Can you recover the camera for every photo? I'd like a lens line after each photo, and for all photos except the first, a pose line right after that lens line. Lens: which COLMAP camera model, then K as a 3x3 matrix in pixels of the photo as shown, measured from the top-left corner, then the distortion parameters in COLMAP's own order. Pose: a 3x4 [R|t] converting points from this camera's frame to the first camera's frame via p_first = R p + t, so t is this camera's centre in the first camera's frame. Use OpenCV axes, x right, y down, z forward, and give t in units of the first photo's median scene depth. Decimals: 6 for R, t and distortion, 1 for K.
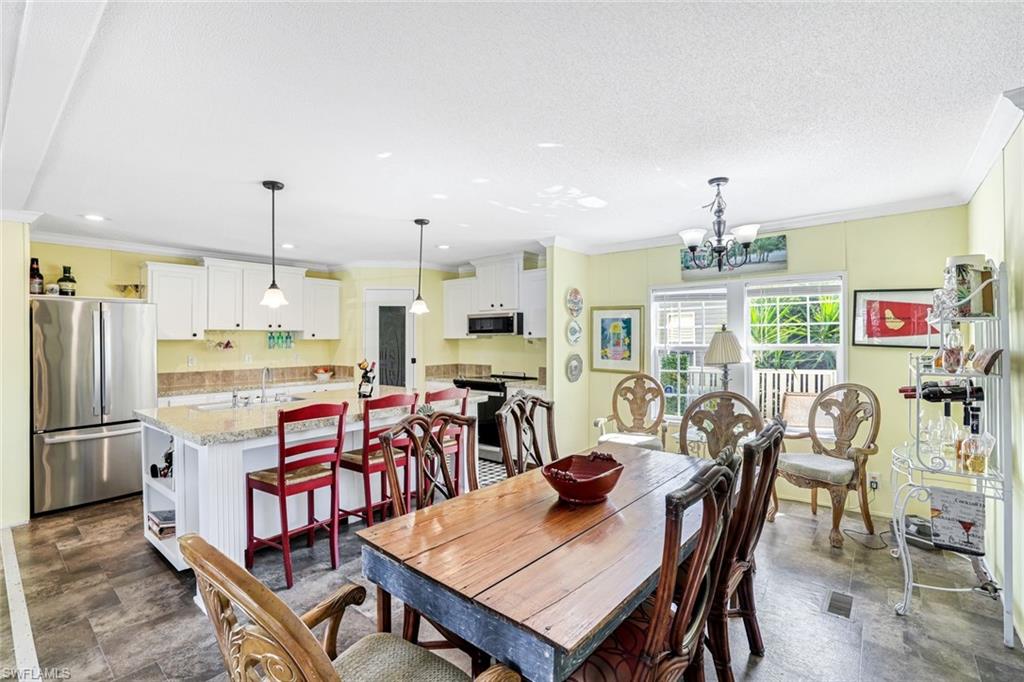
lens RADIAL K [[450.6, 0, 505.0], [0, 450.6, 334.2], [0, 0, 1]] dist [-0.048643, 0.019907]
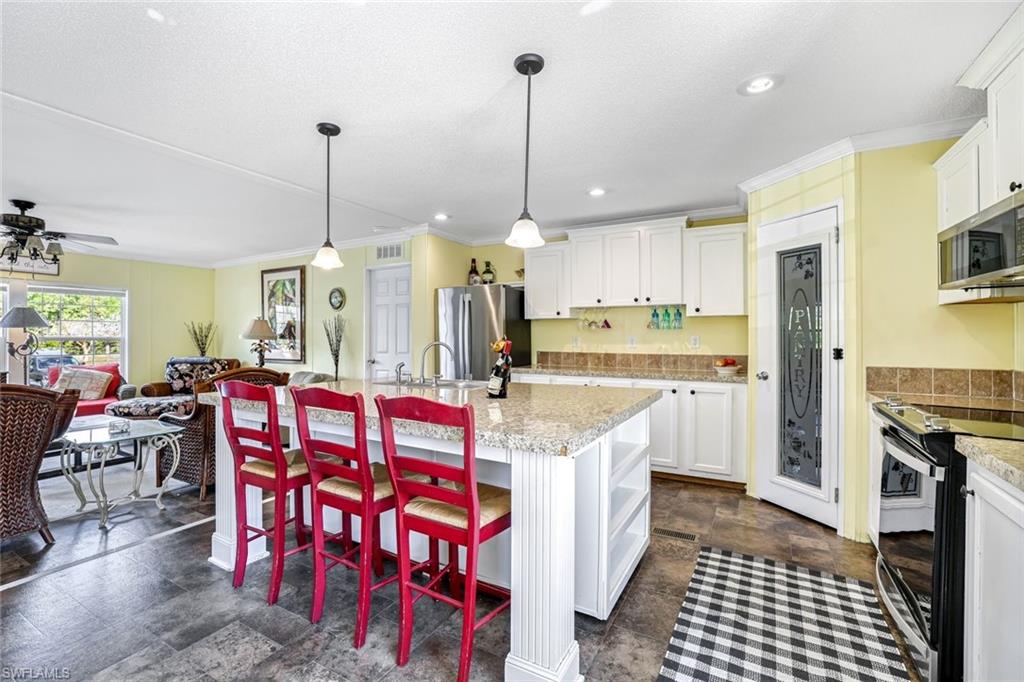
lens RADIAL K [[450.6, 0, 505.0], [0, 450.6, 334.2], [0, 0, 1]] dist [-0.048643, 0.019907]
pose [[0.183115, 0.005907, -0.983074, 0.238105], [0.009916, 0.999920, 0.007855, 0.038297], [0.983041, -0.011187, 0.183042, 0.705368]]
